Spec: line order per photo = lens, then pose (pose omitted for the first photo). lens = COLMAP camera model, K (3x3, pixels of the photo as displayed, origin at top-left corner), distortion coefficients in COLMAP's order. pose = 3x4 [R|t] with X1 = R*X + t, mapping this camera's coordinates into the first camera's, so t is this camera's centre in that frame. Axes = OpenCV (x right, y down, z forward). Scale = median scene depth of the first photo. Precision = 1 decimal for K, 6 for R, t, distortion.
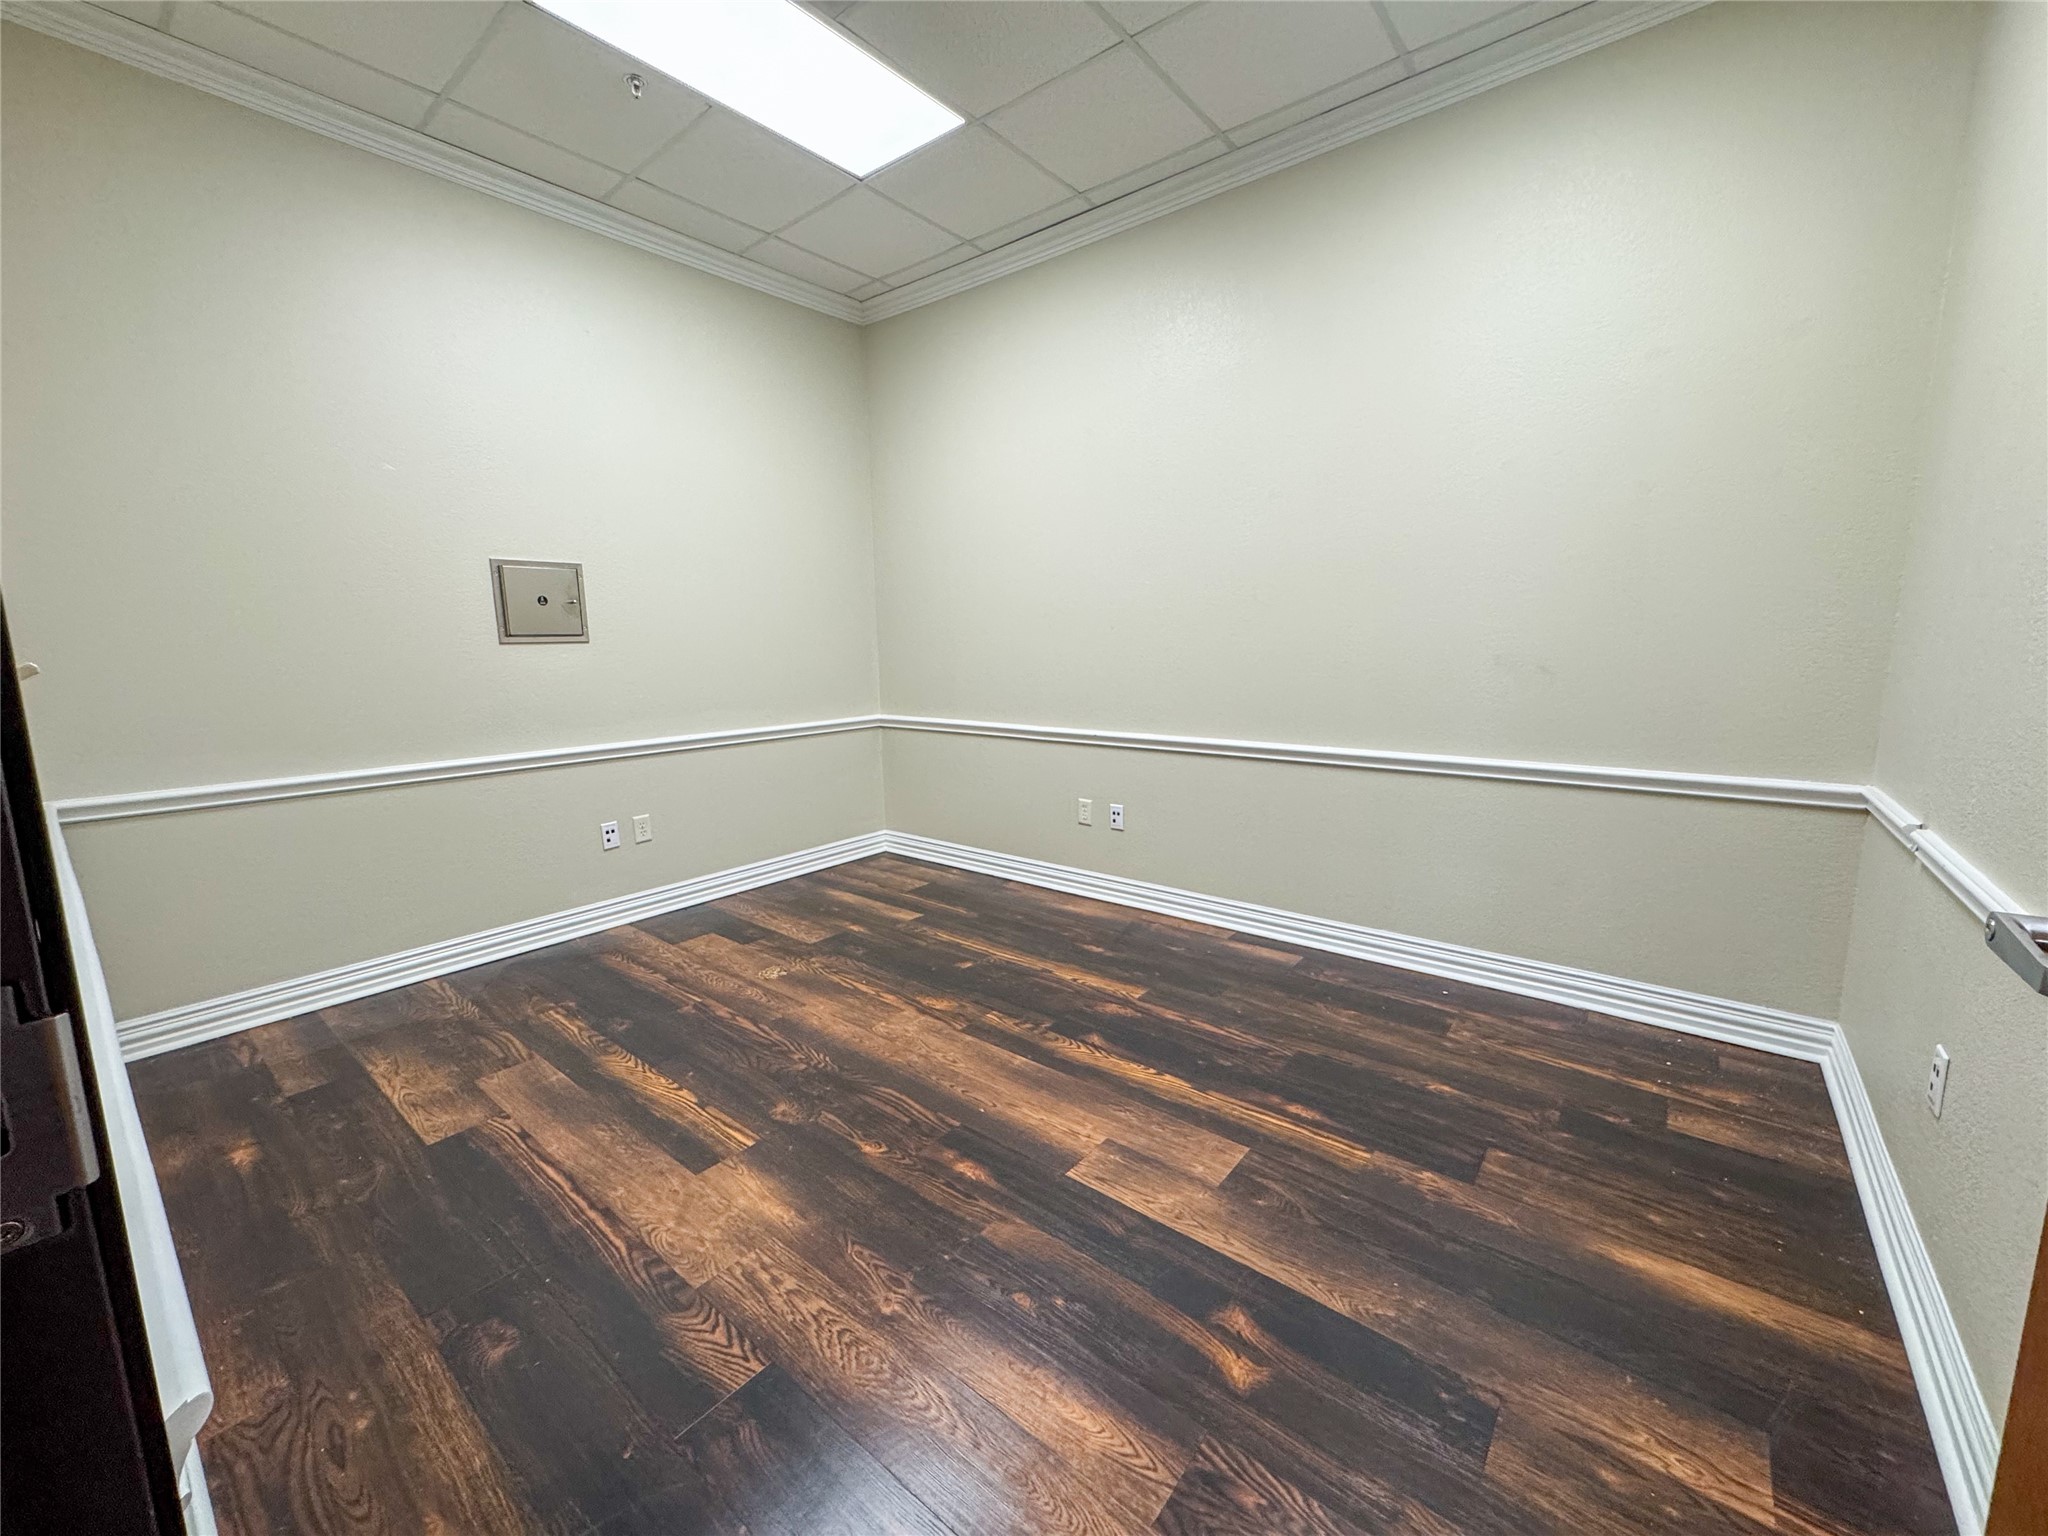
lens RADIAL K [[815.3, 0, 1035.5], [0, 815.3, 761.9], [0, 0, 1]] dist [-0.002300, 0.000375]
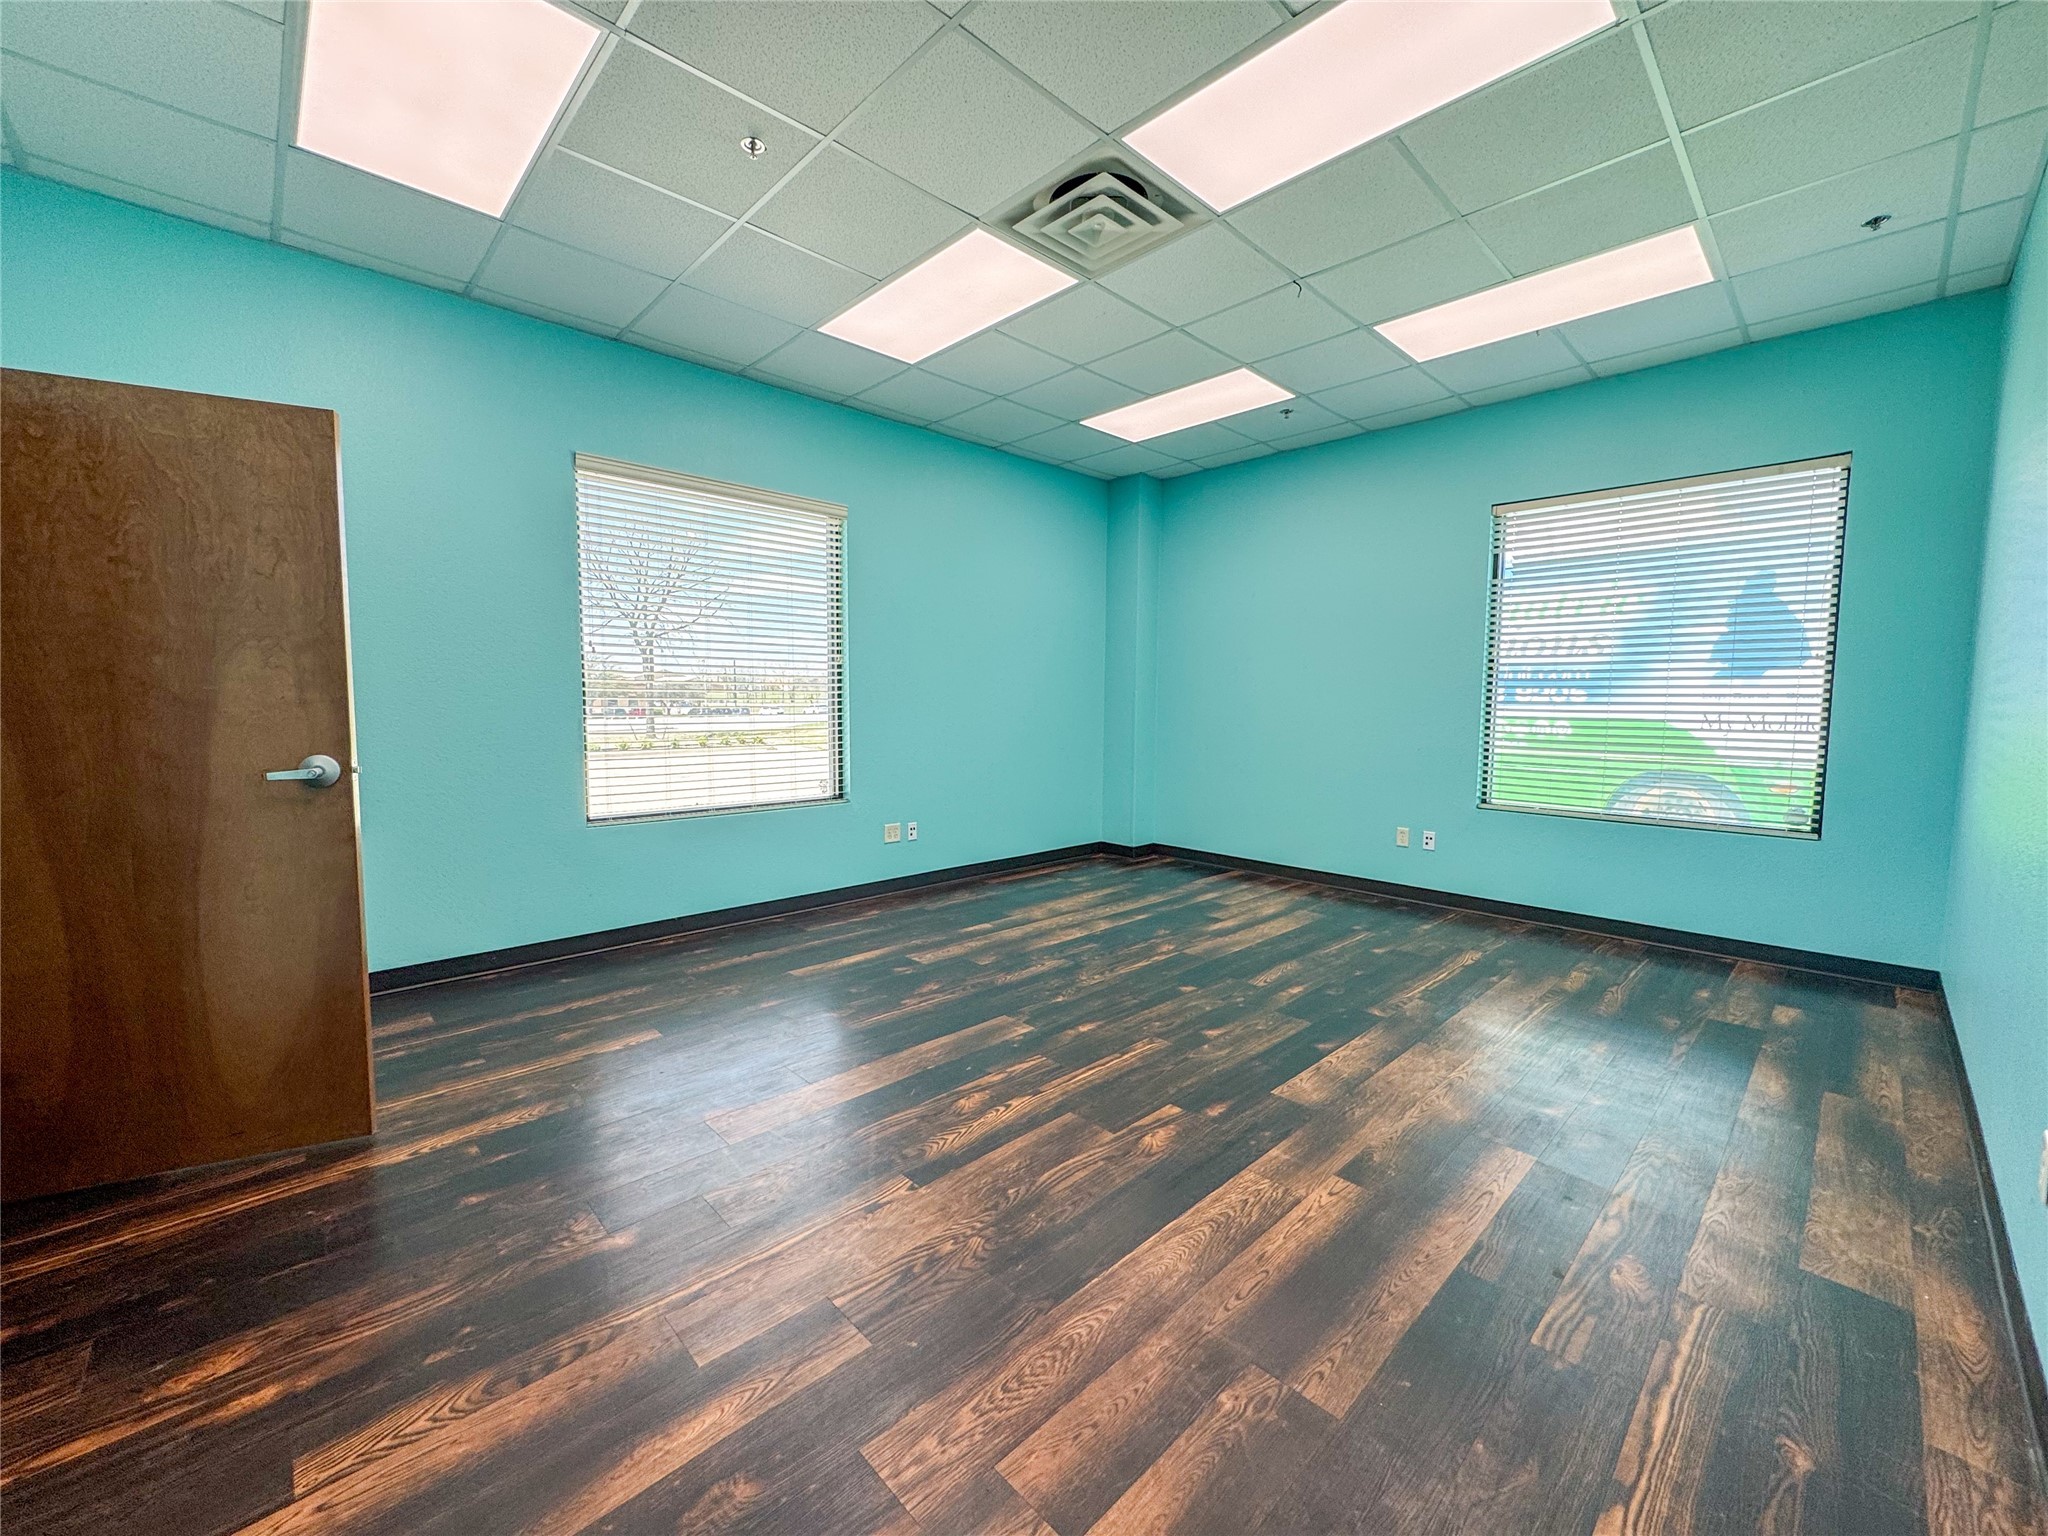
lens RADIAL K [[815.3, 0, 1022.1], [0, 815.3, 765.1], [0, 0, 1]] dist [-0.002300, 0.000375]
pose [[0.128570, -0.061976, 0.989762, -1.161242], [0.137571, 0.989510, 0.044090, -0.105378], [-0.982112, 0.130494, 0.135748, 0.726052]]
